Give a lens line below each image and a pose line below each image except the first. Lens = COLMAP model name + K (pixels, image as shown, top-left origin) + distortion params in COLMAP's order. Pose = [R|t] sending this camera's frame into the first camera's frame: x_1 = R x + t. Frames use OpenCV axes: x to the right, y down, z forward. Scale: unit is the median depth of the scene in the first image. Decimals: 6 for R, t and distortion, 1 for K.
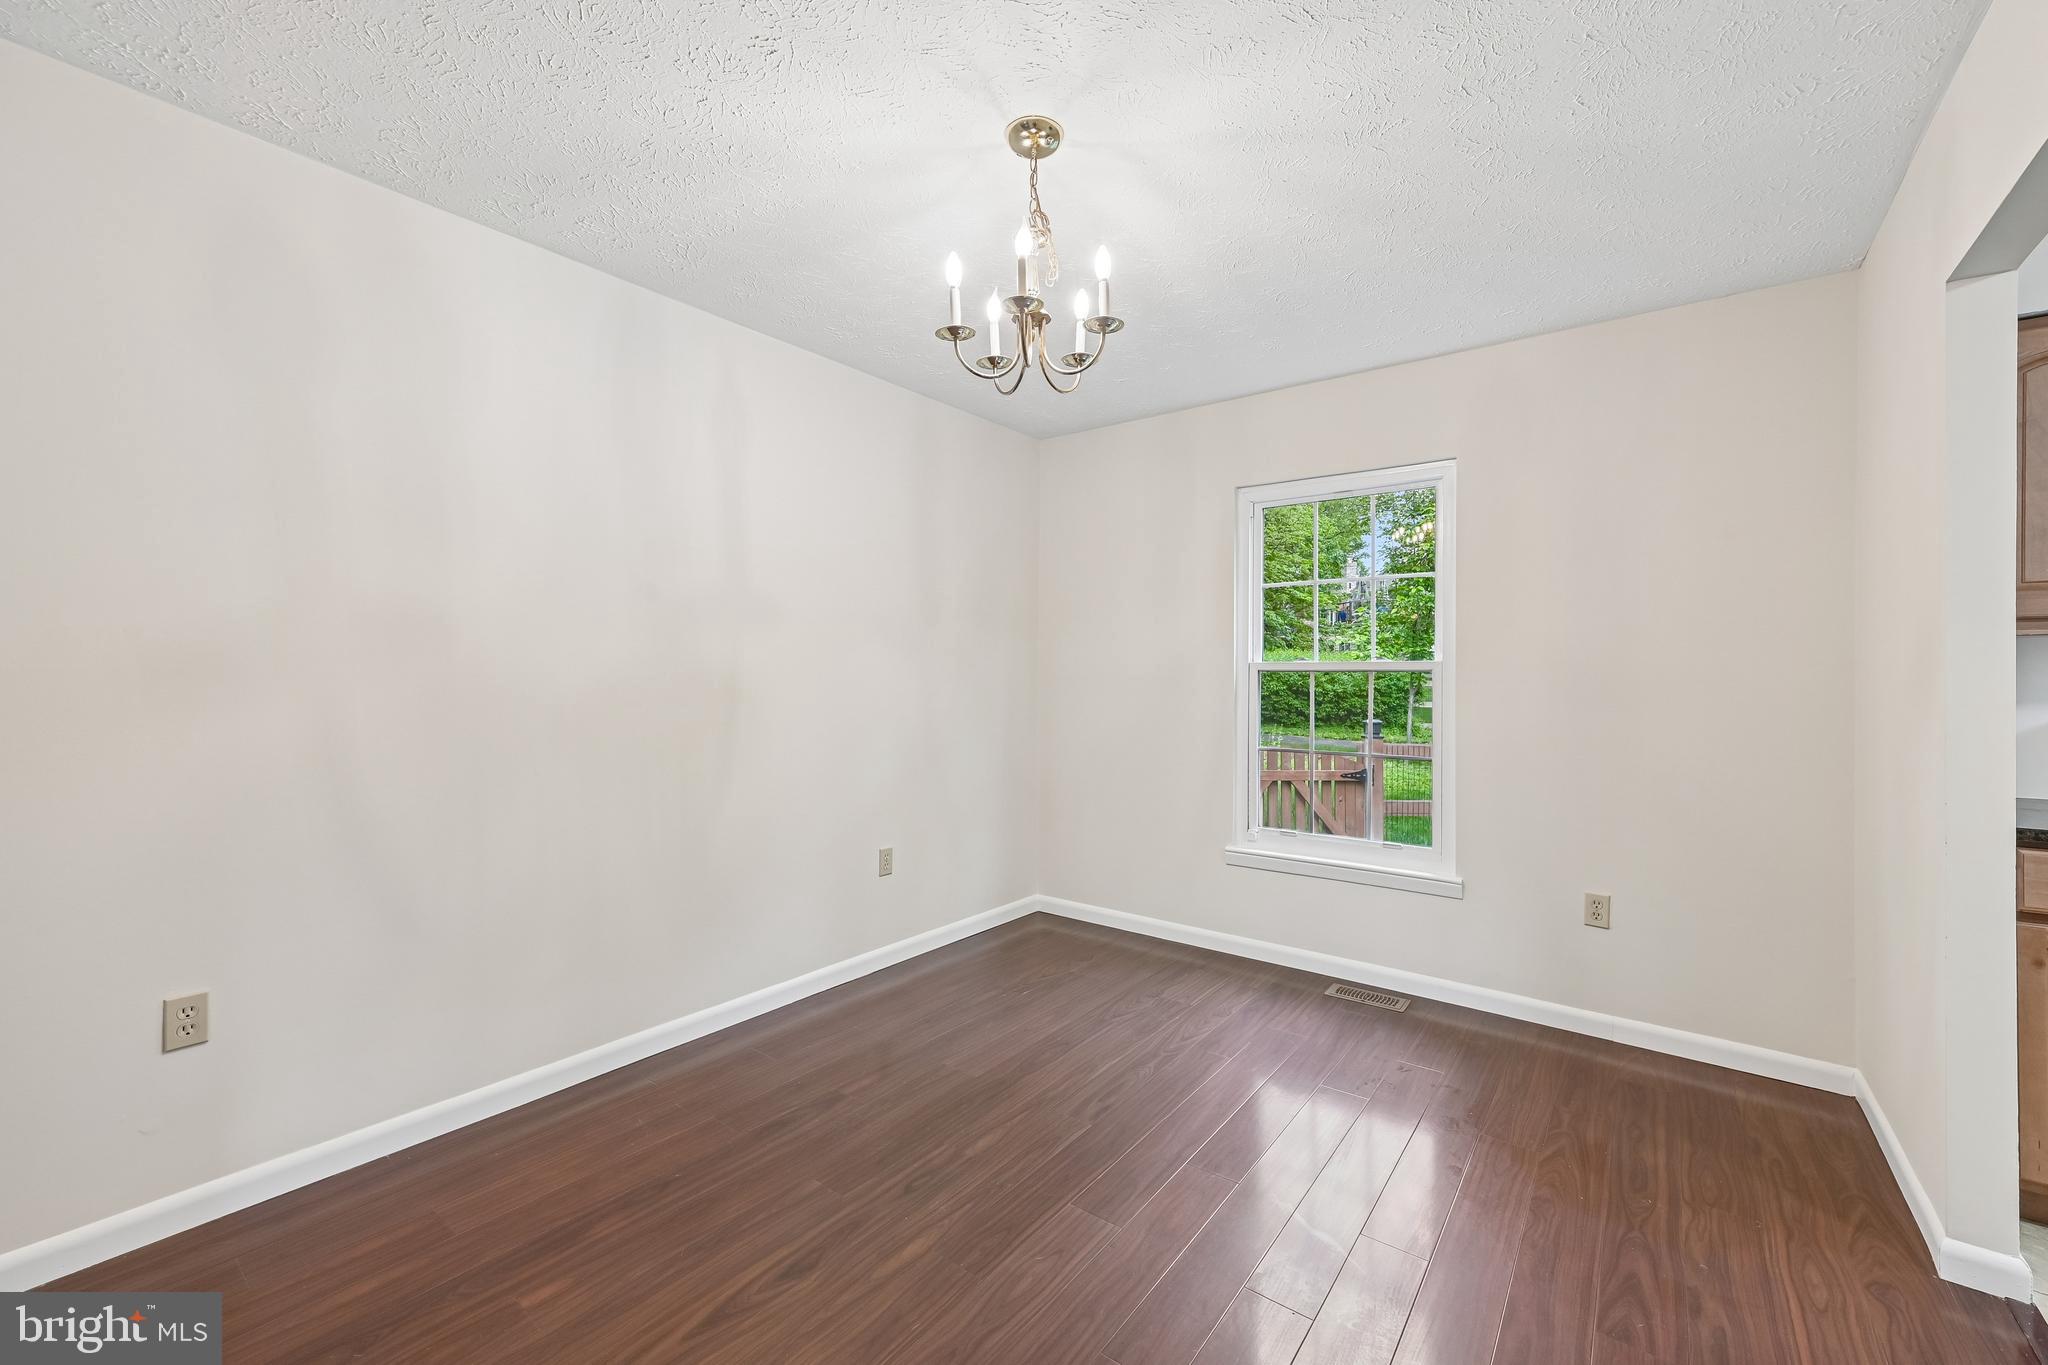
lens RADIAL K [[810.7, 0, 1019.4], [0, 810.7, 678.5], [0, 0, 1]] dist [0.004439, -0.000836]
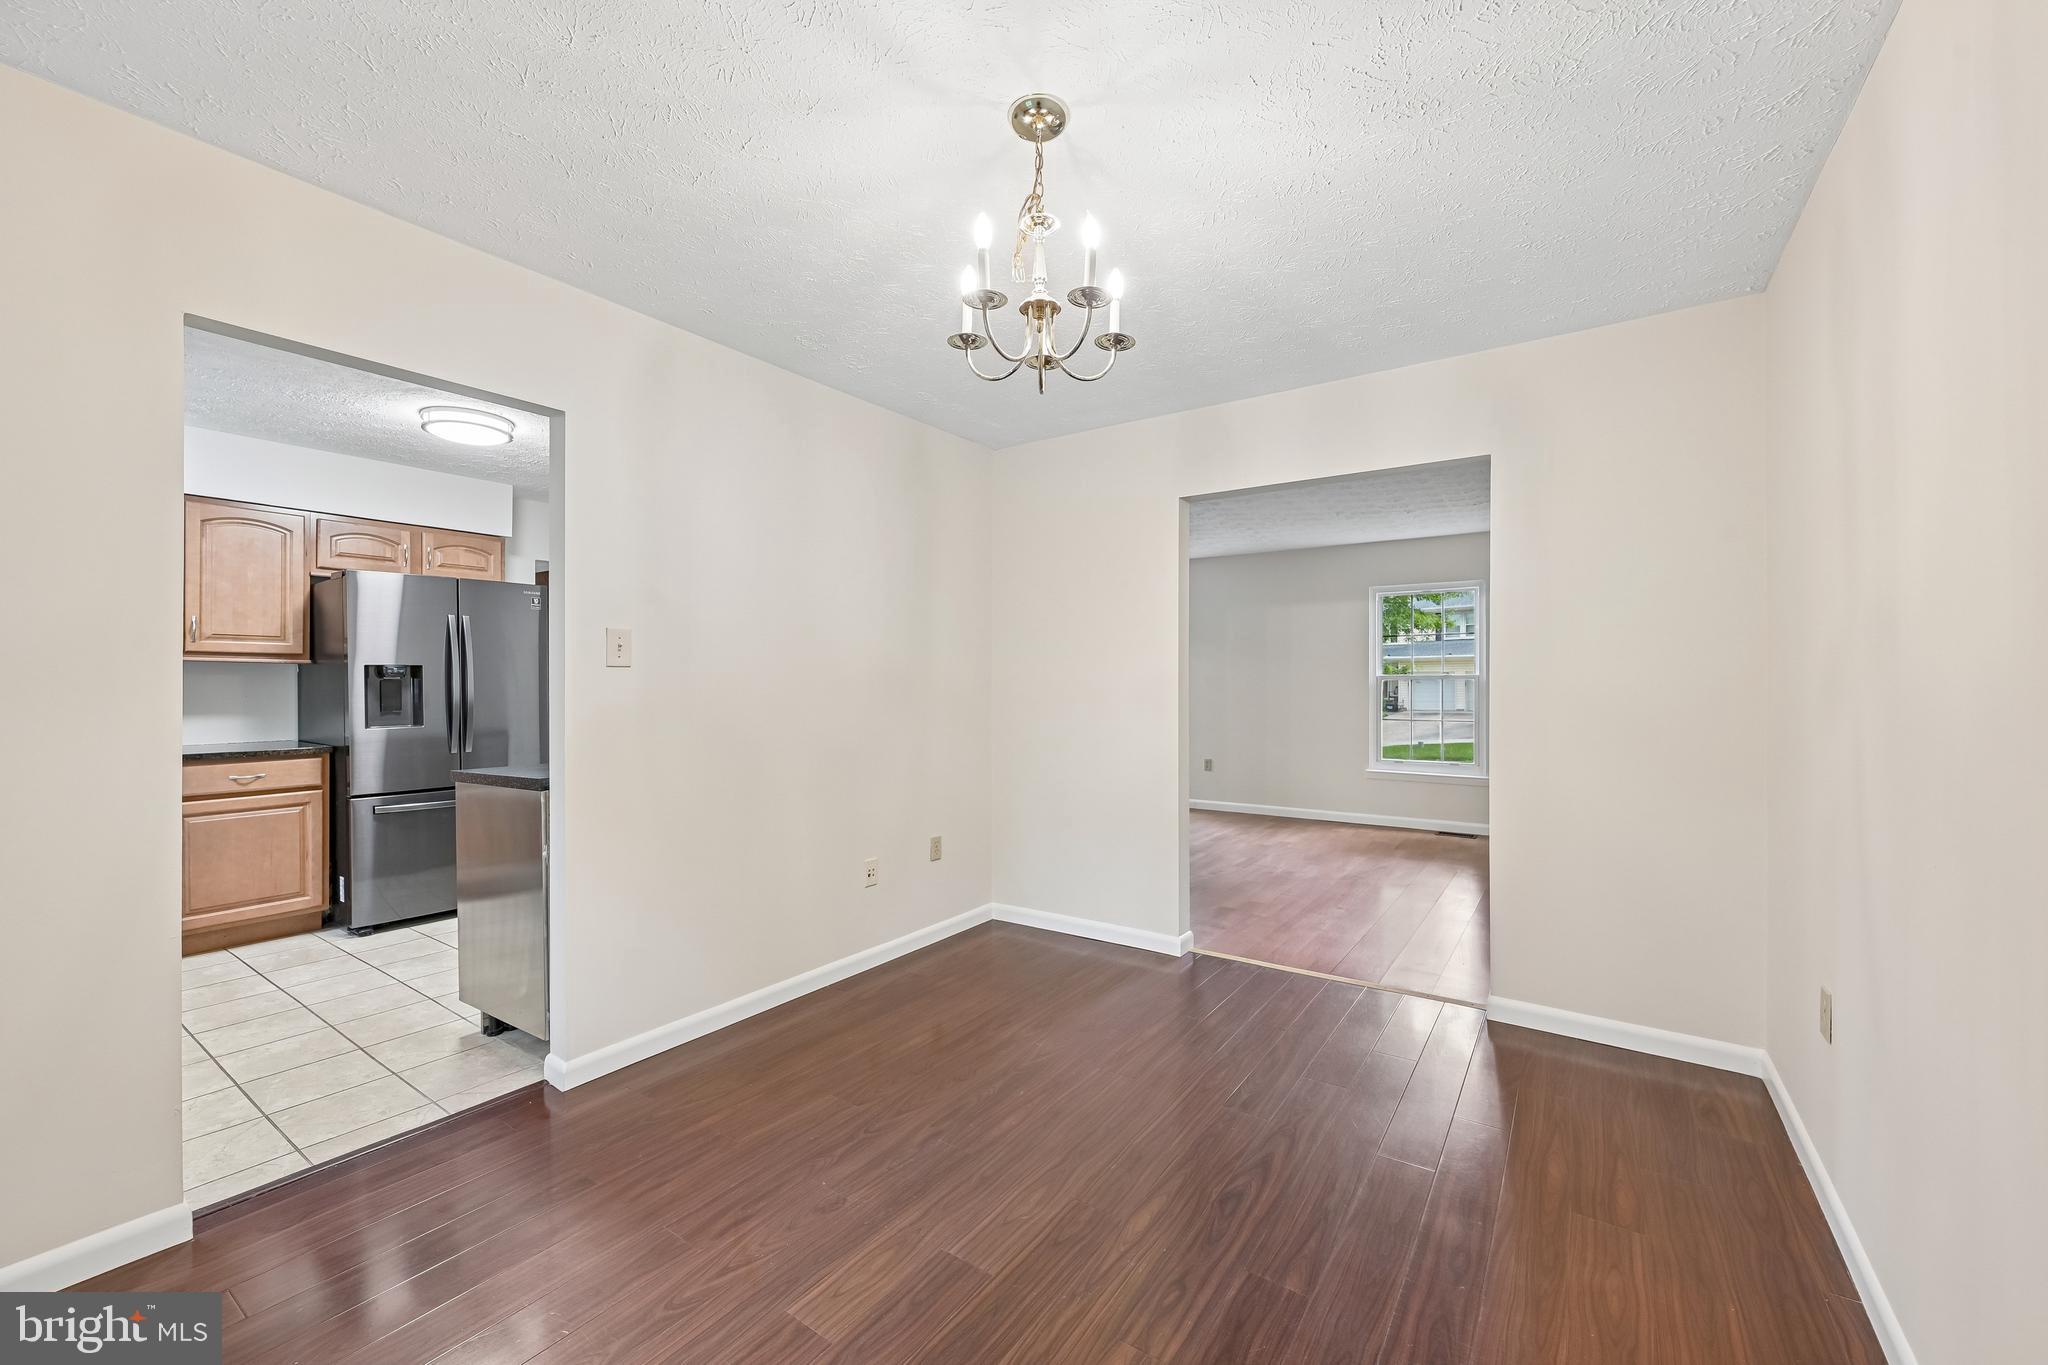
lens RADIAL K [[810.7, 0, 1024.6], [0, 810.7, 683.0], [0, 0, 1]] dist [0.004439, -0.000836]
pose [[-0.998551, 0.002310, -0.053768, 0.043183], [0.001962, 0.999977, 0.006535, -0.003824], [0.053782, 0.006420, -0.998532, 1.117413]]
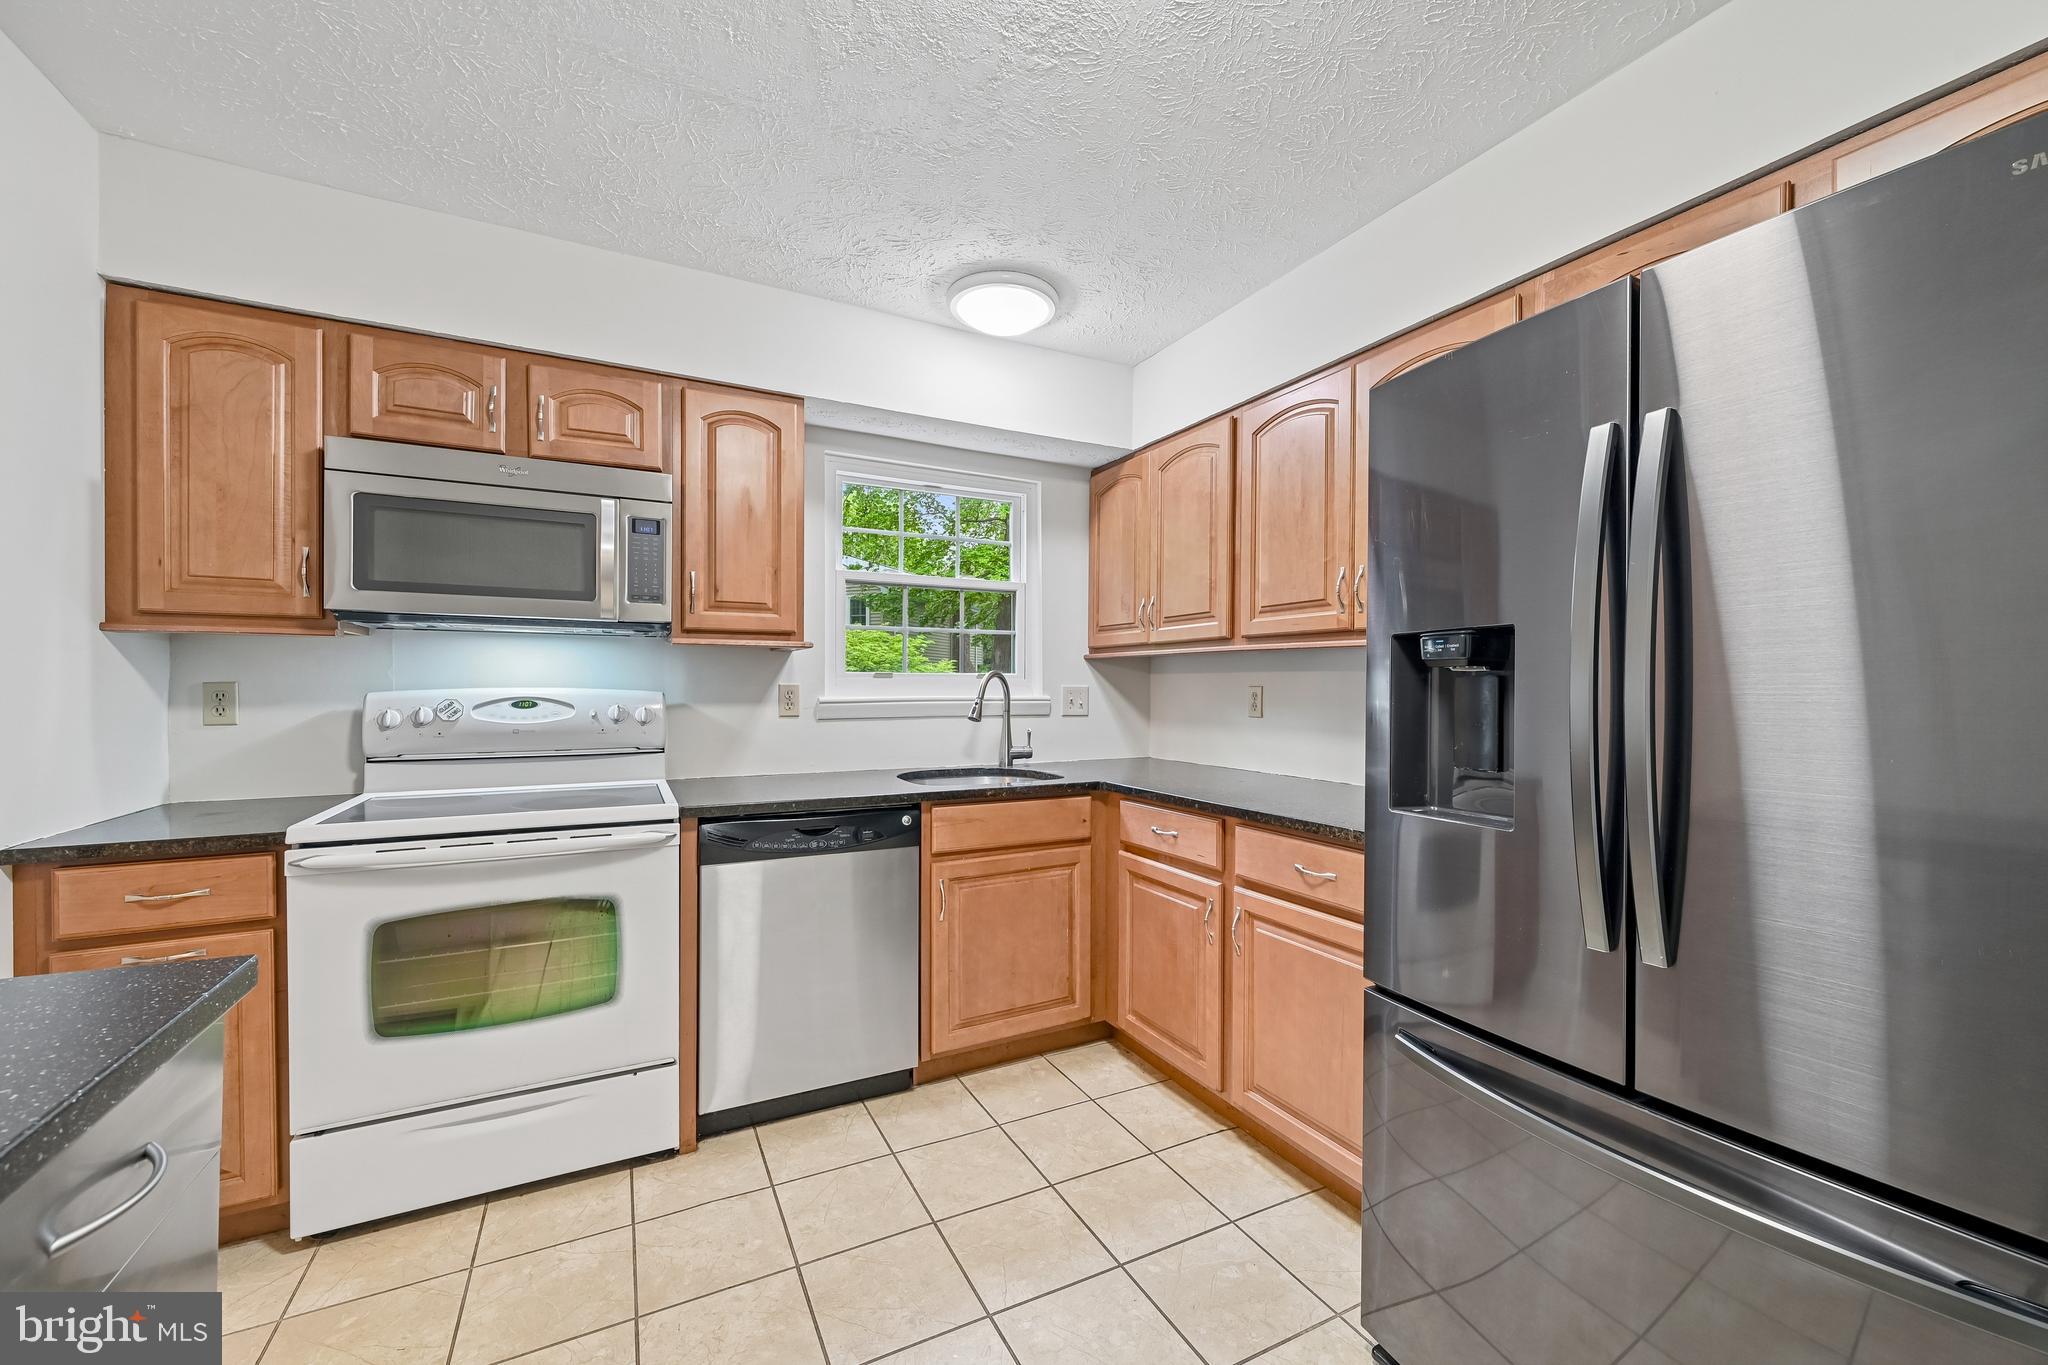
lens RADIAL K [[810.7, 0, 1032.7], [0, 810.7, 689.7], [0, 0, 1]] dist [0.004439, -0.000836]
pose [[0.418004, 0.003674, 0.908438, 0.485094], [-0.001331, 0.999993, -0.003432, 0.007345], [-0.908444, 0.000225, 0.418006, -0.185337]]
